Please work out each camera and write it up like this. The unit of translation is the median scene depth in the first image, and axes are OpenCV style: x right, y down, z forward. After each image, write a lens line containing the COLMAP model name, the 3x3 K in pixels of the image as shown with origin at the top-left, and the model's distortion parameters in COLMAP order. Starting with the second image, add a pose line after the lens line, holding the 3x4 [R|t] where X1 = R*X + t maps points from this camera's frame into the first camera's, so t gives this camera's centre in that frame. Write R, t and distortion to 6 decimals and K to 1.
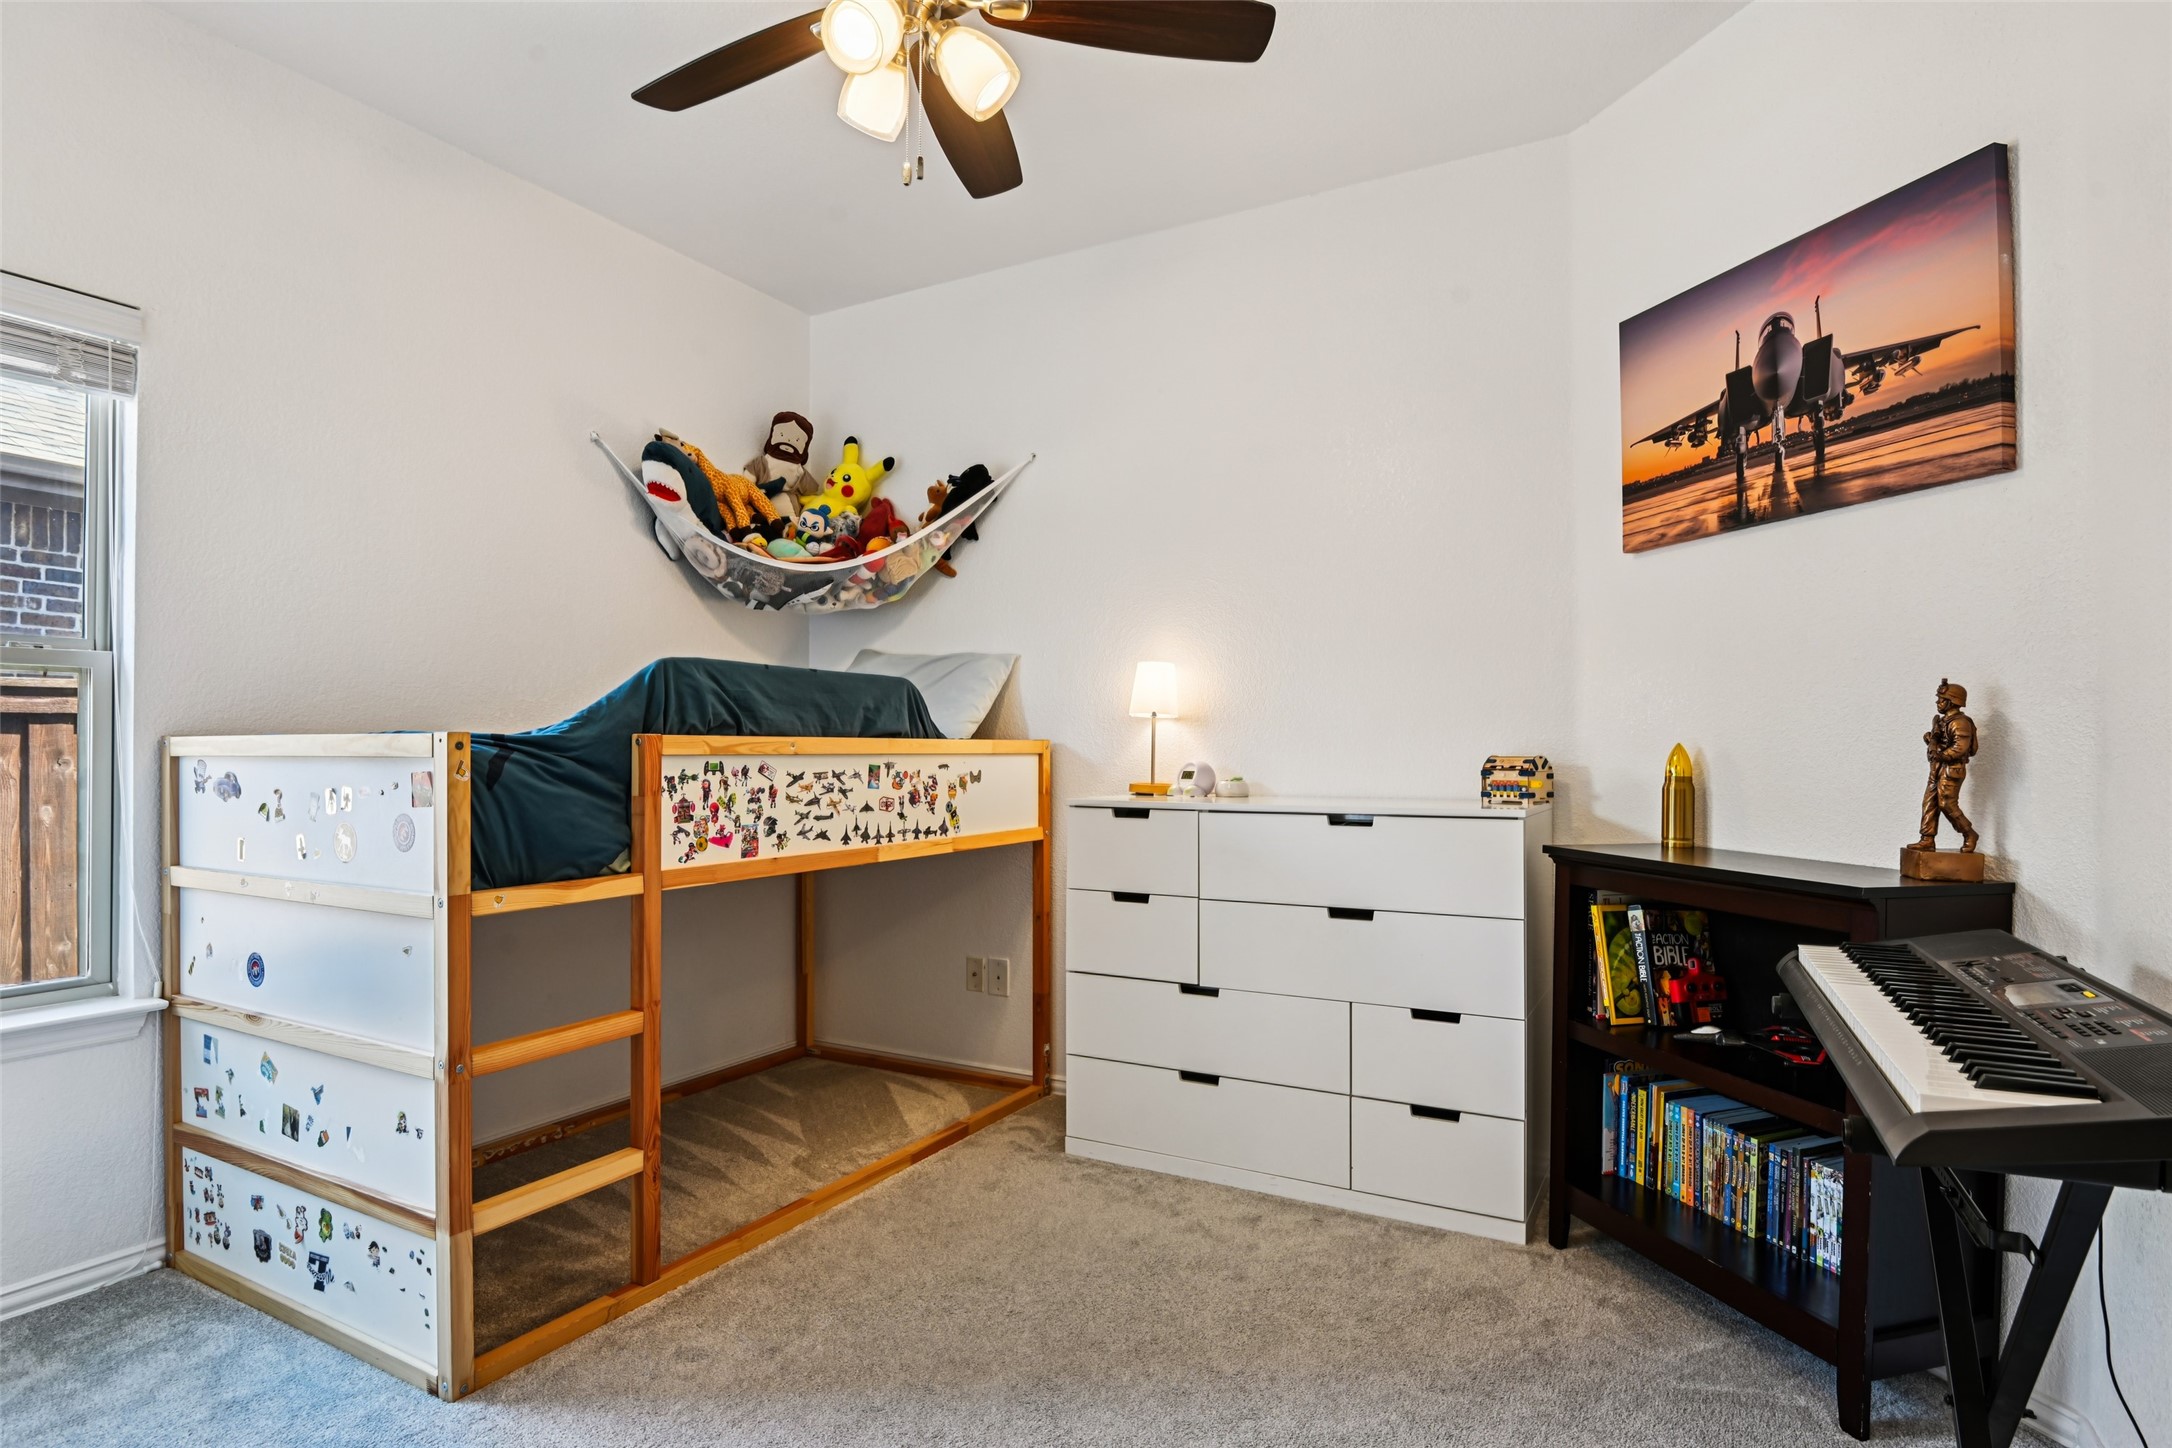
lens RADIAL K [[1155.7, 0, 1088.8], [0, 1155.7, 730.4], [0, 0, 1]] dist [-0.014795, -0.001013]
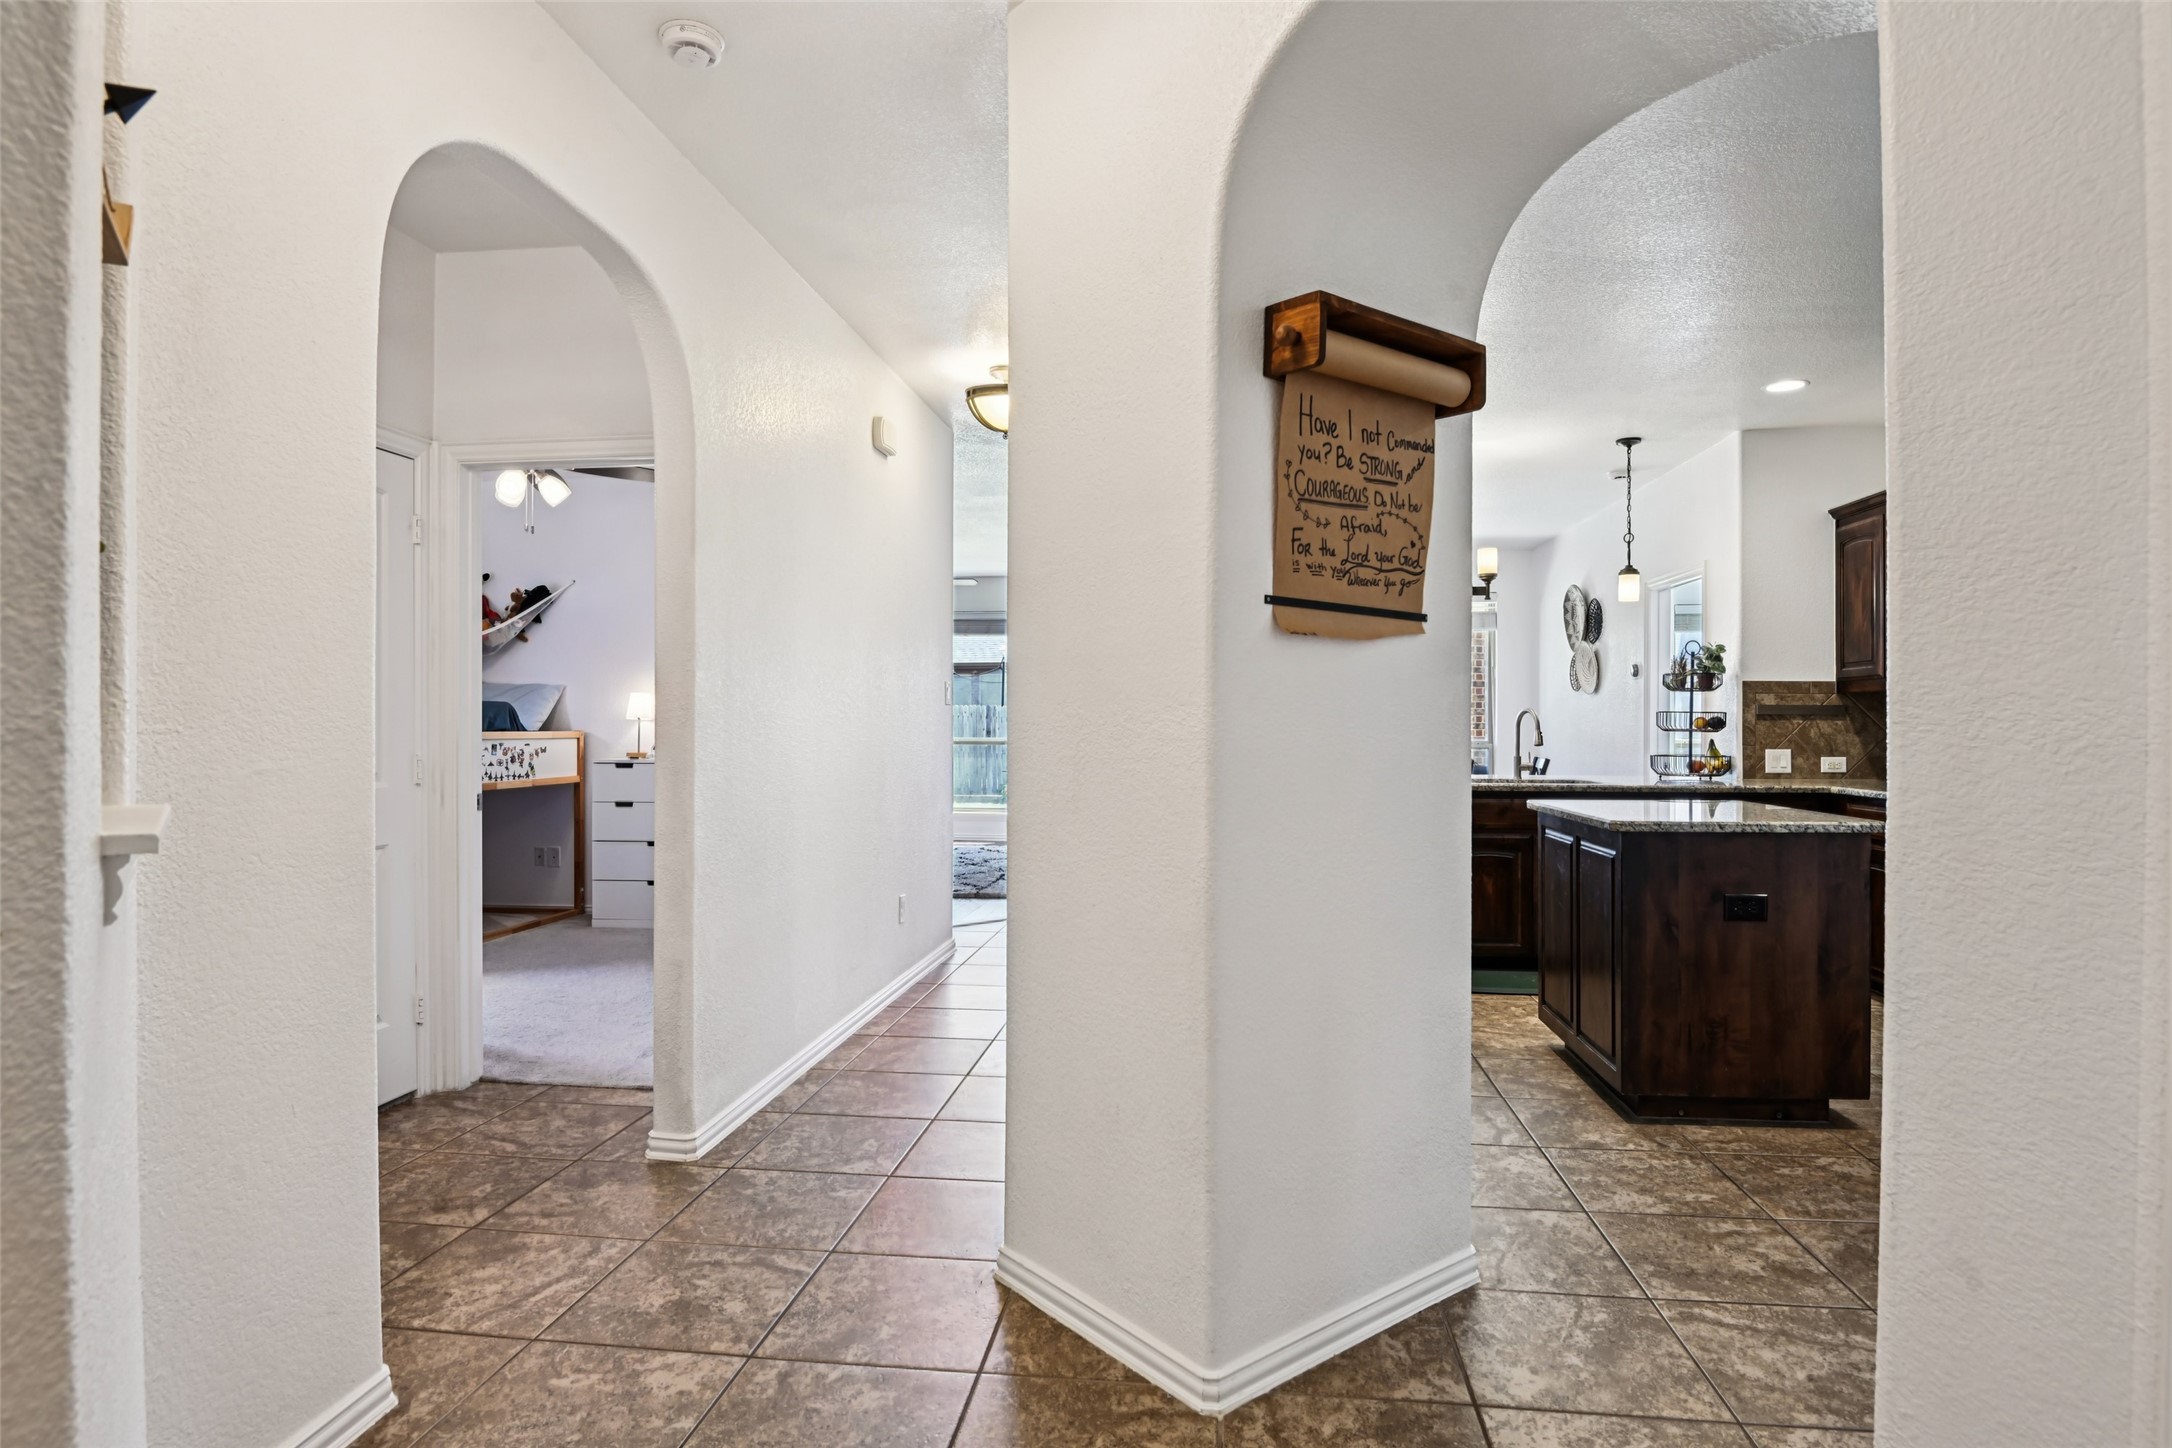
lens RADIAL K [[1166.4, 0, 1094.9], [0, 1166.4, 721.1], [0, 0, 1]] dist [0.002542, -0.024206]
pose [[0.929369, -0.000182, 0.369153, 0.045807], [-0.003525, 0.999950, 0.009367, -0.032688], [-0.369136, -0.010006, 0.929321, -1.251241]]
